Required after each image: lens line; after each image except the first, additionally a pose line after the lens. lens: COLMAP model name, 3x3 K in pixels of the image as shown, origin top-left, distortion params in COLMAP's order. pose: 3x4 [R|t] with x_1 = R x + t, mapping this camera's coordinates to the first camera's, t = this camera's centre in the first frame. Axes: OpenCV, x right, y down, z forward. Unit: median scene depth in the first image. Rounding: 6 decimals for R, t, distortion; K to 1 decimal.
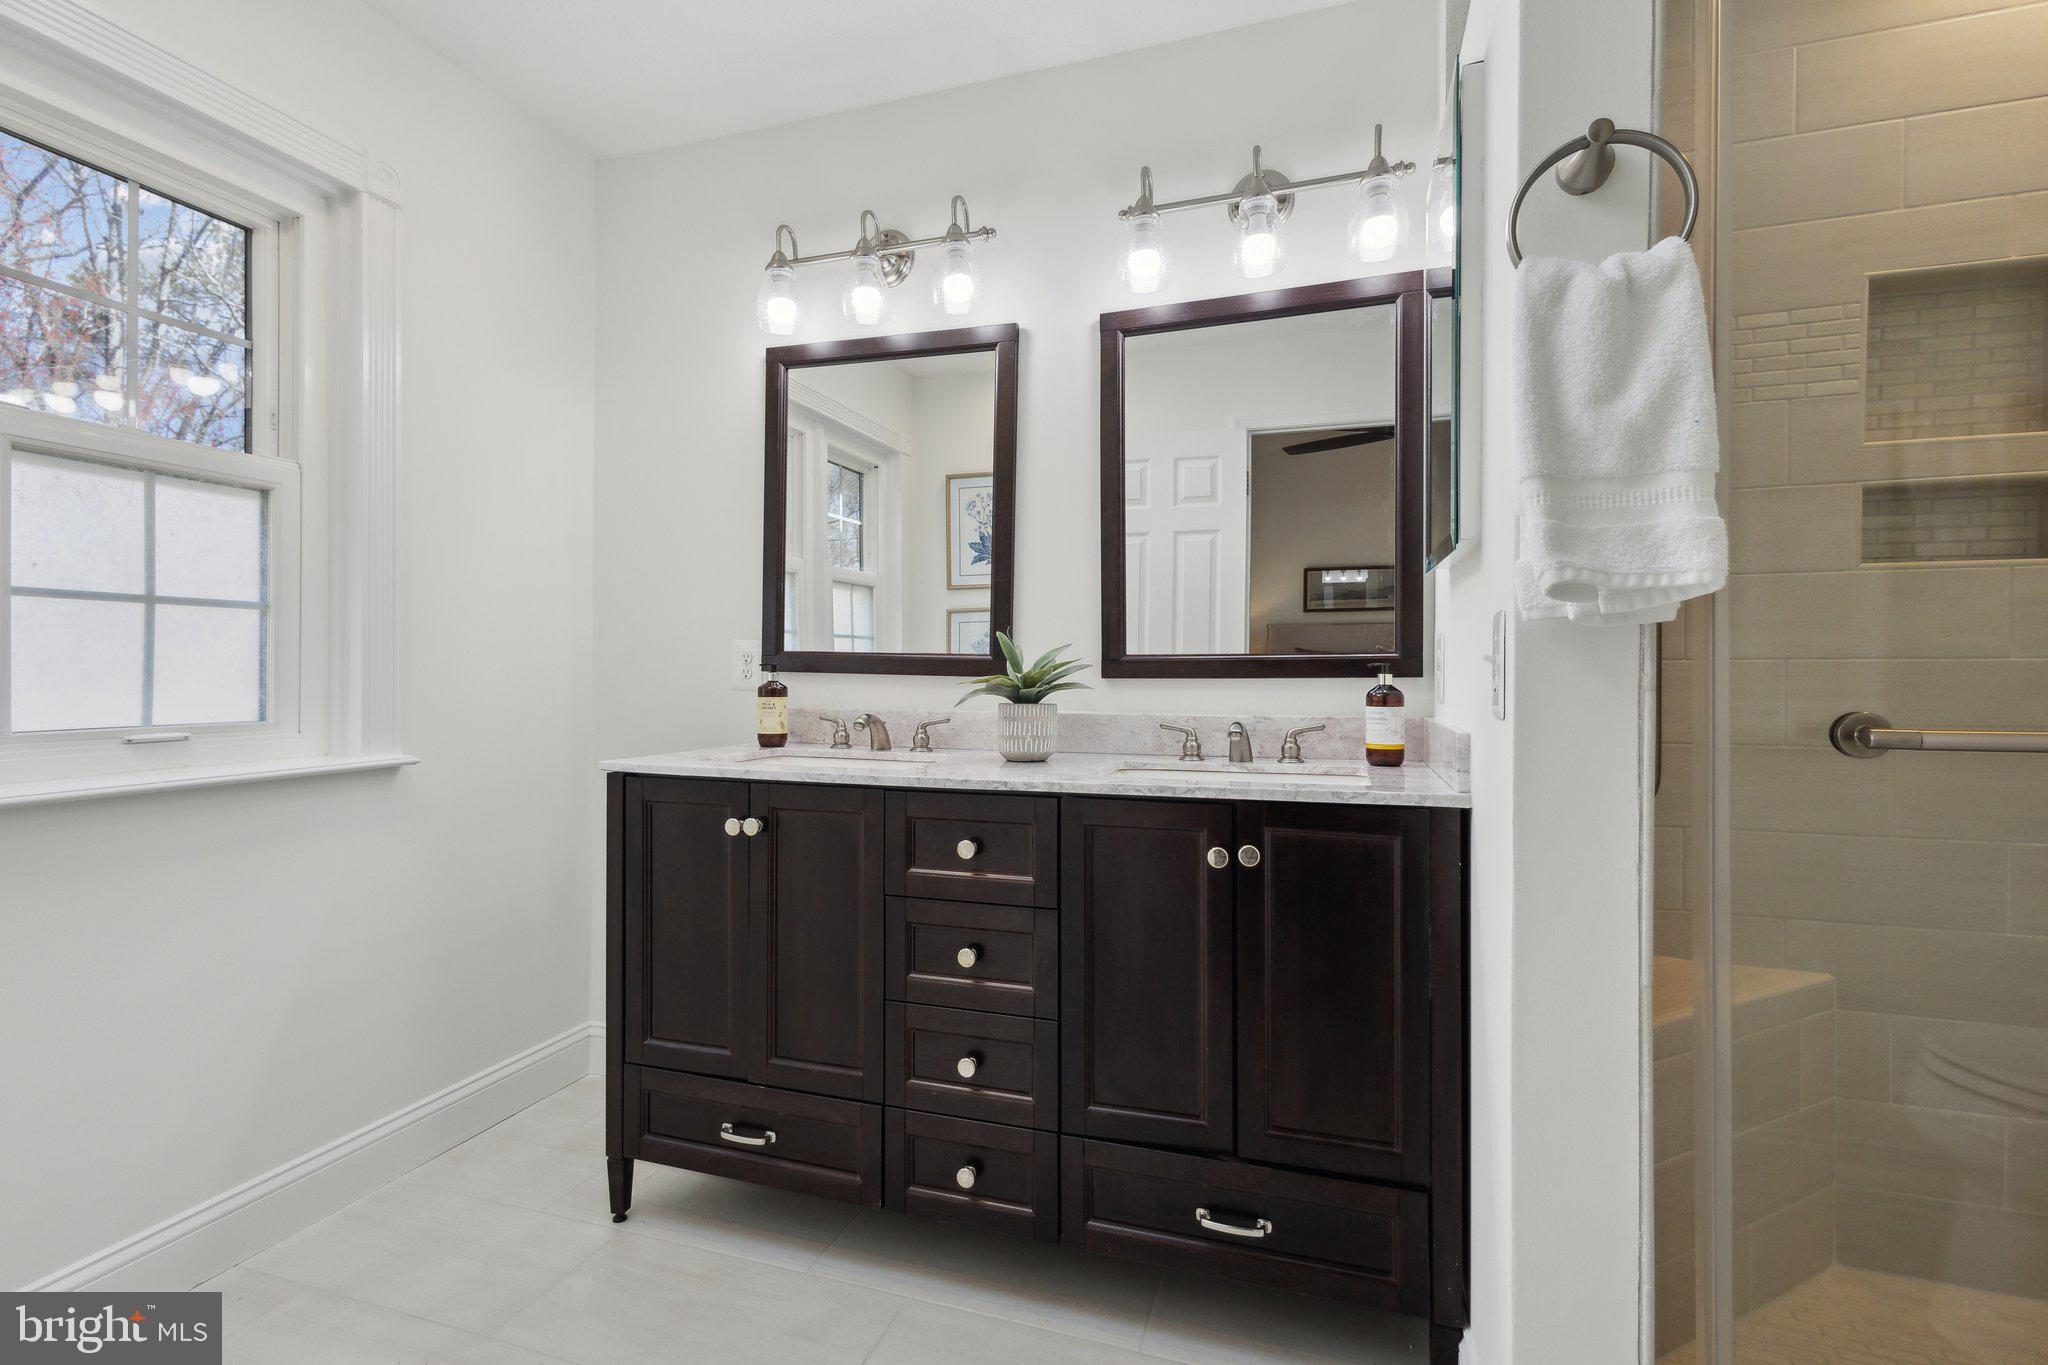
lens RADIAL K [[944.8, 0, 978.1], [0, 944.8, 680.8], [0, 0, 1]] dist [0.016523, -0.005115]
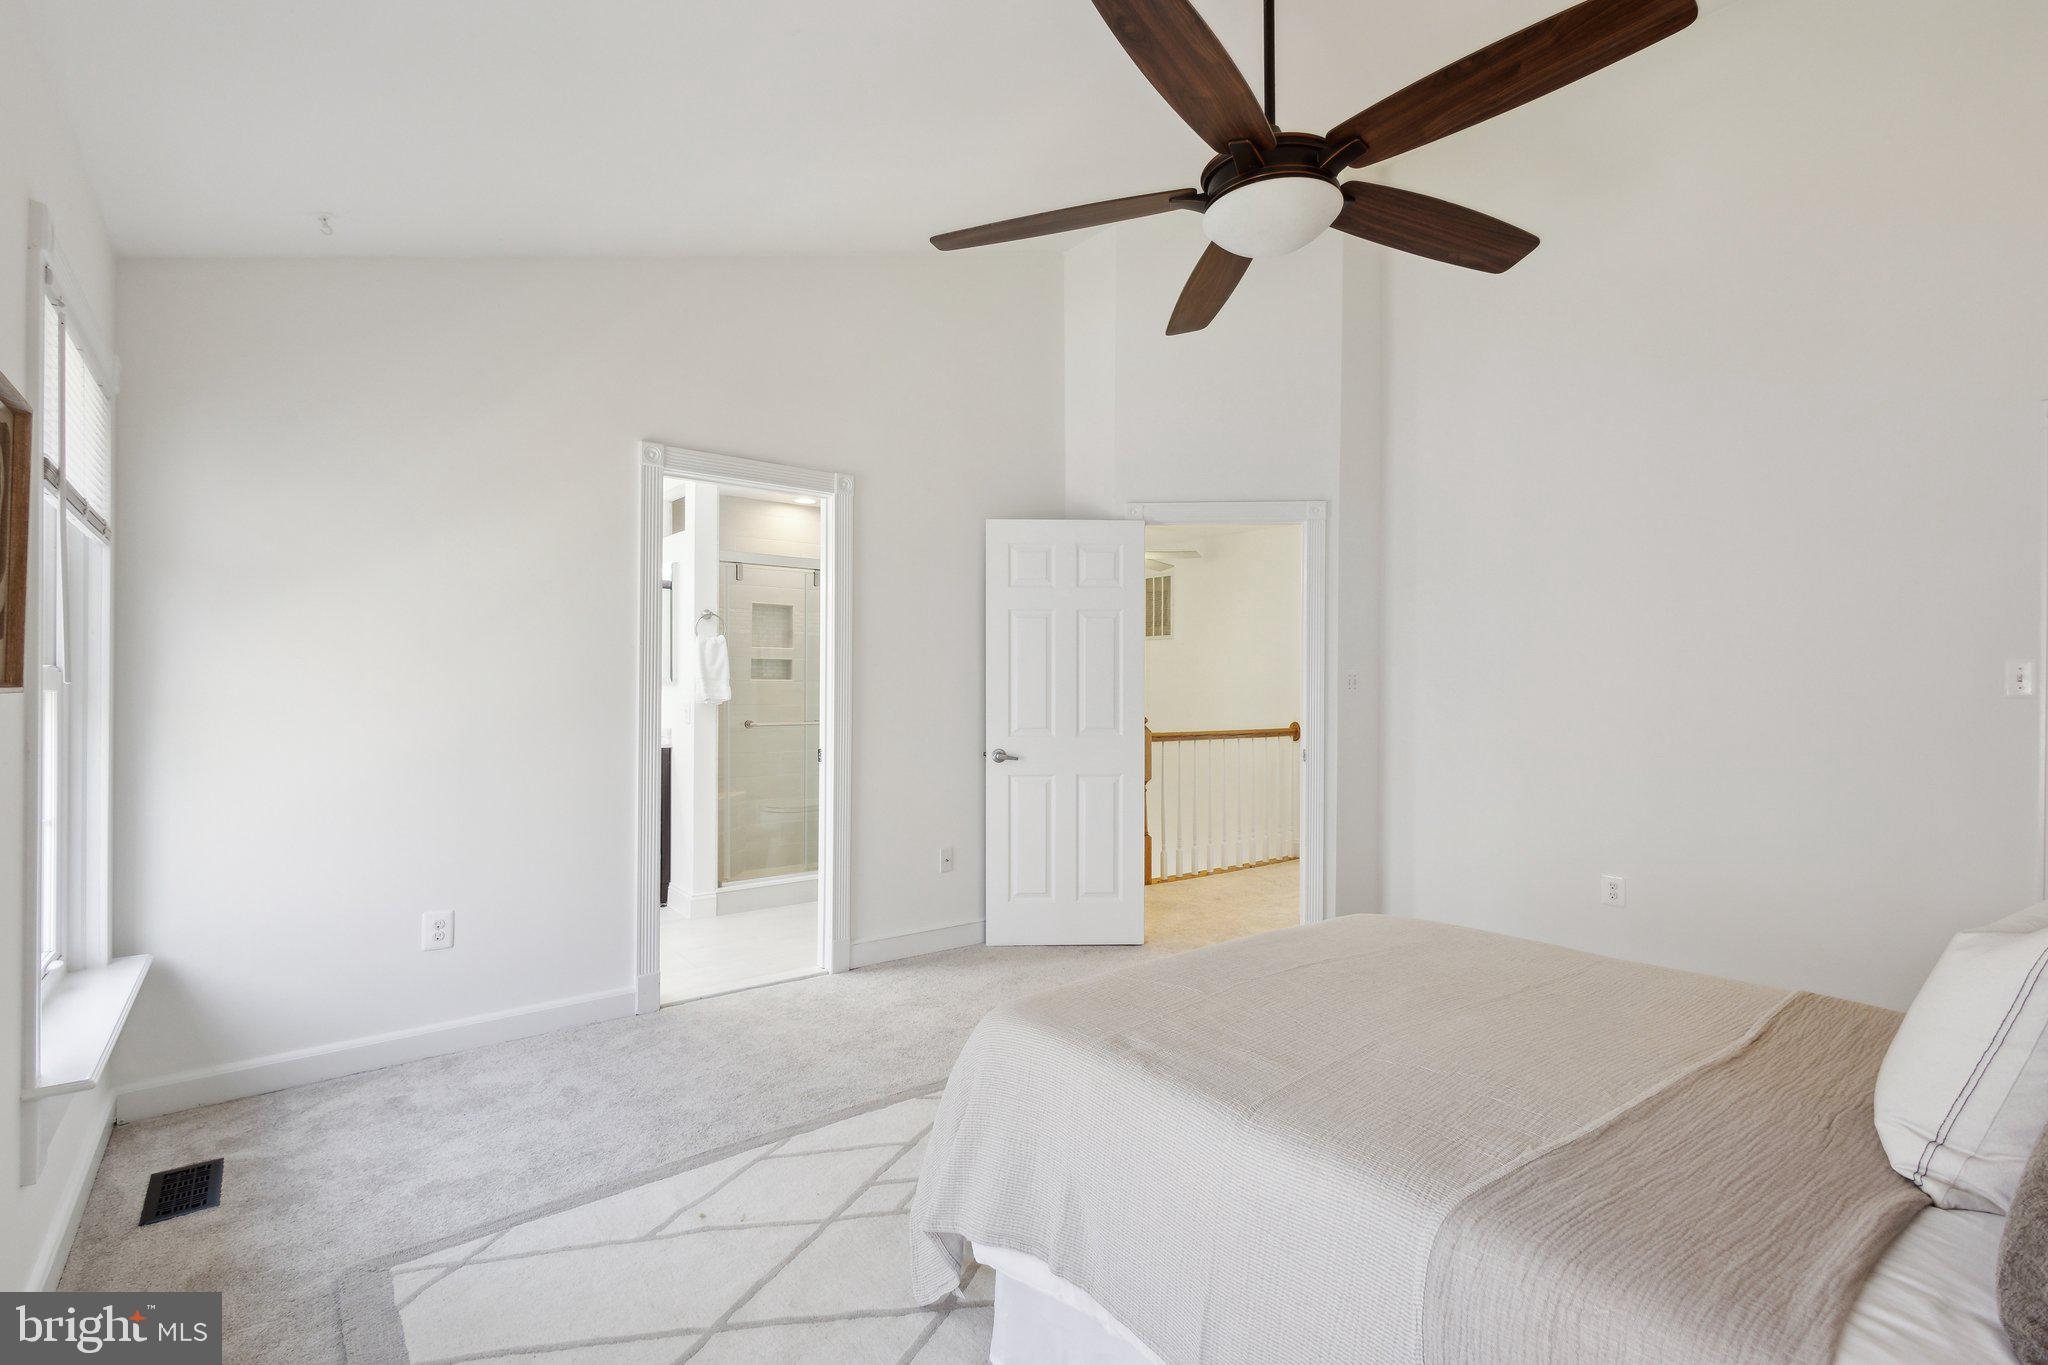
lens RADIAL K [[944.8, 0, 1025.6], [0, 944.8, 696.1], [0, 0, 1]] dist [0.016523, -0.005115]
pose [[0.528985, -0.000984, 0.848631, -1.797151], [0.010286, 0.999933, -0.005252, -0.039052], [-0.848569, 0.011507, 0.528960, -2.036920]]
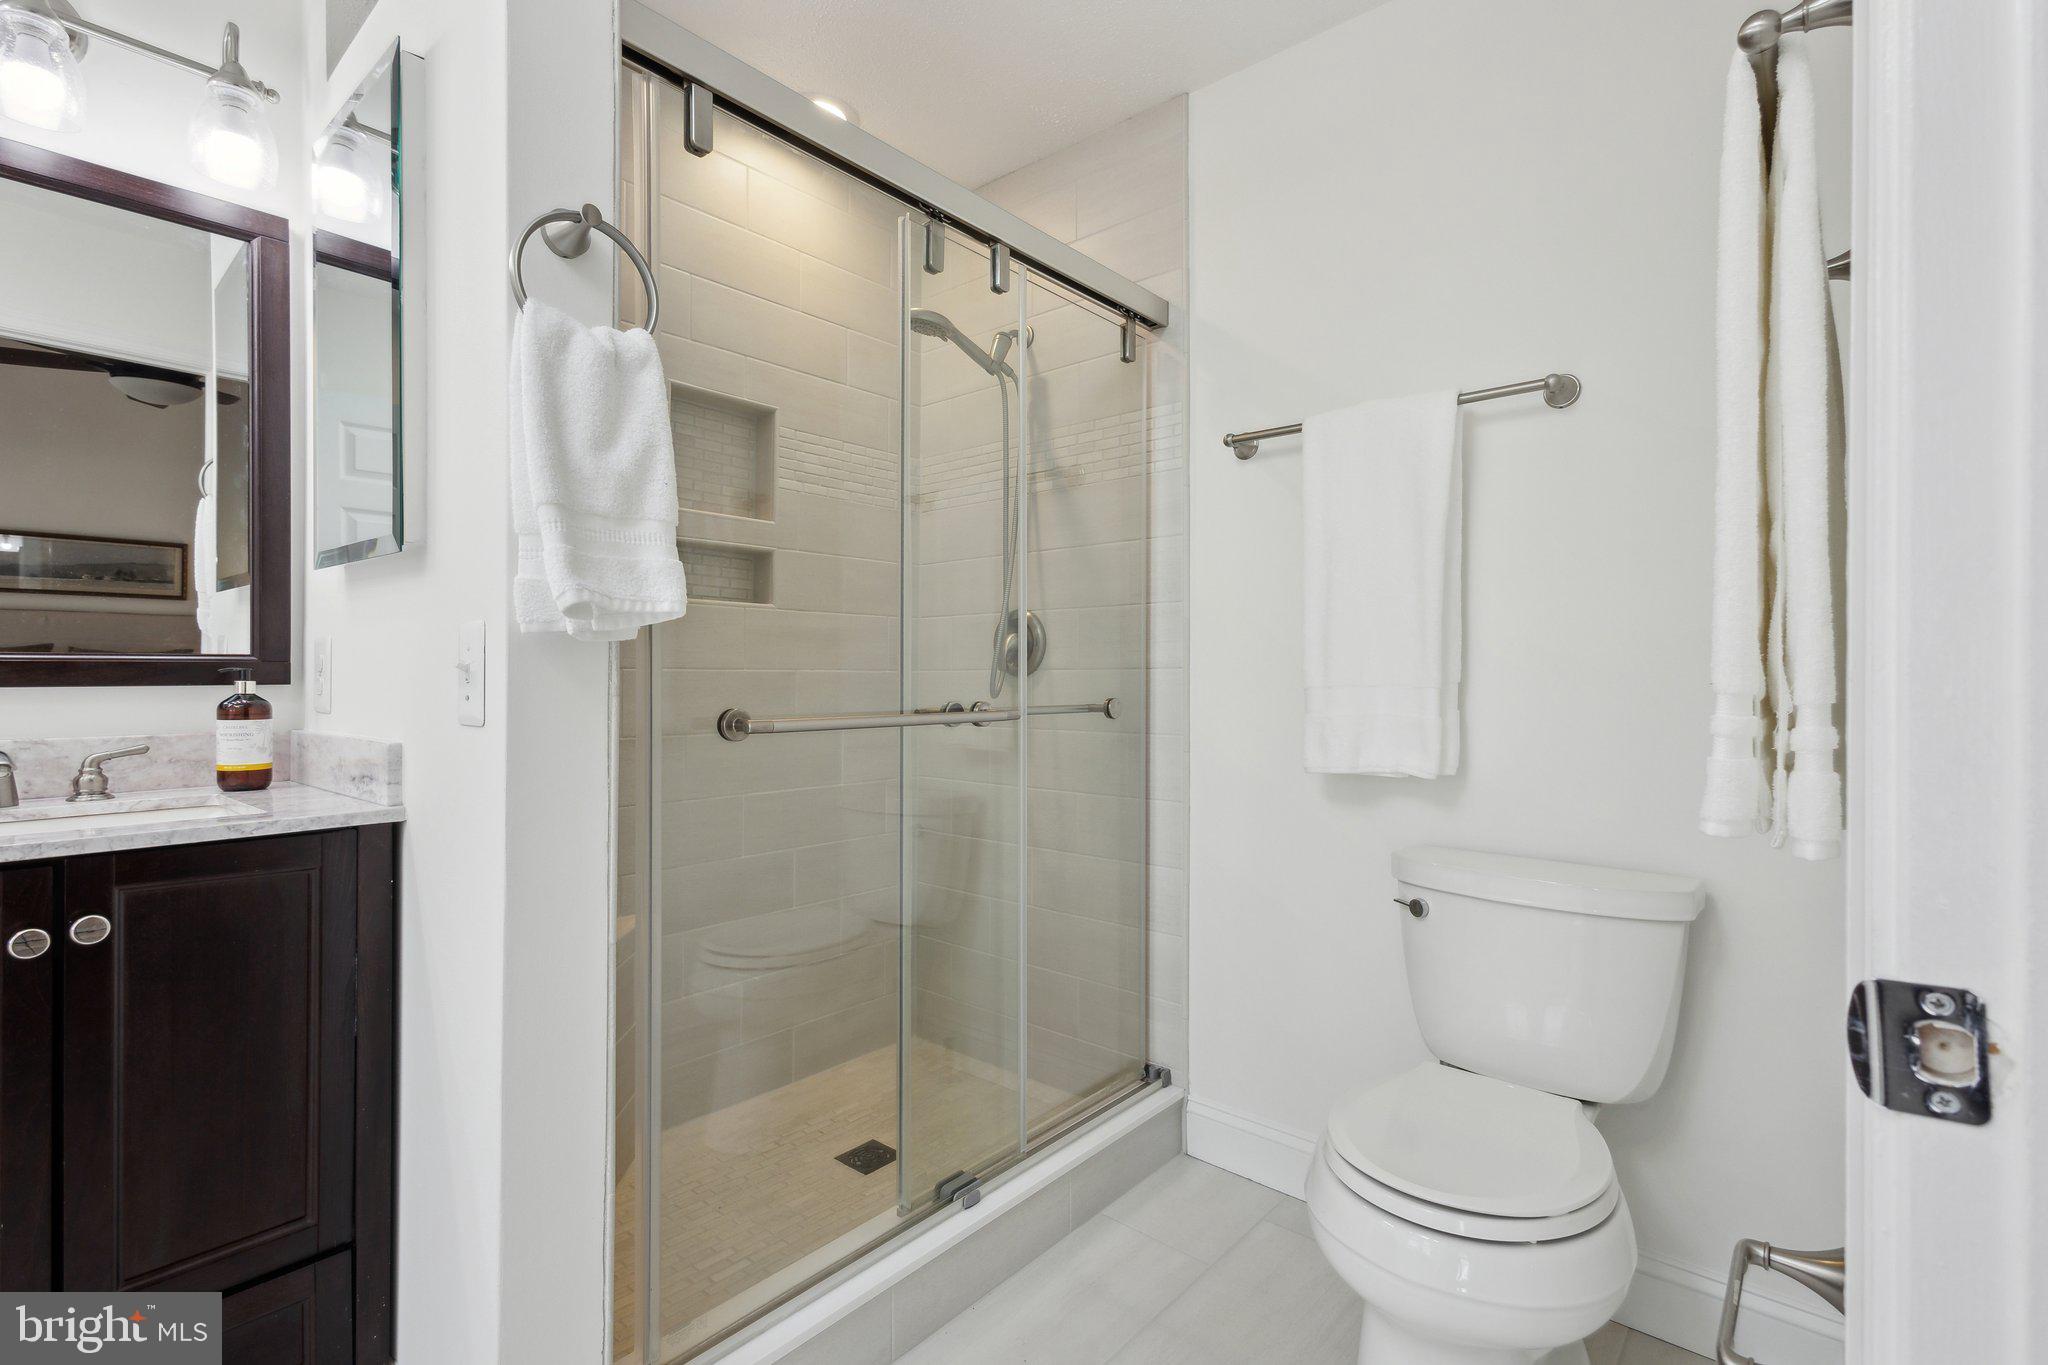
lens RADIAL K [[944.8, 0, 1055.6], [0, 944.8, 688.1], [0, 0, 1]] dist [0.016523, -0.005115]
pose [[0.349667, -0.006799, 0.936849, -0.143157], [0.005472, 0.999971, 0.005215, -0.001741], [-0.936858, 0.003302, 0.349695, 0.039072]]
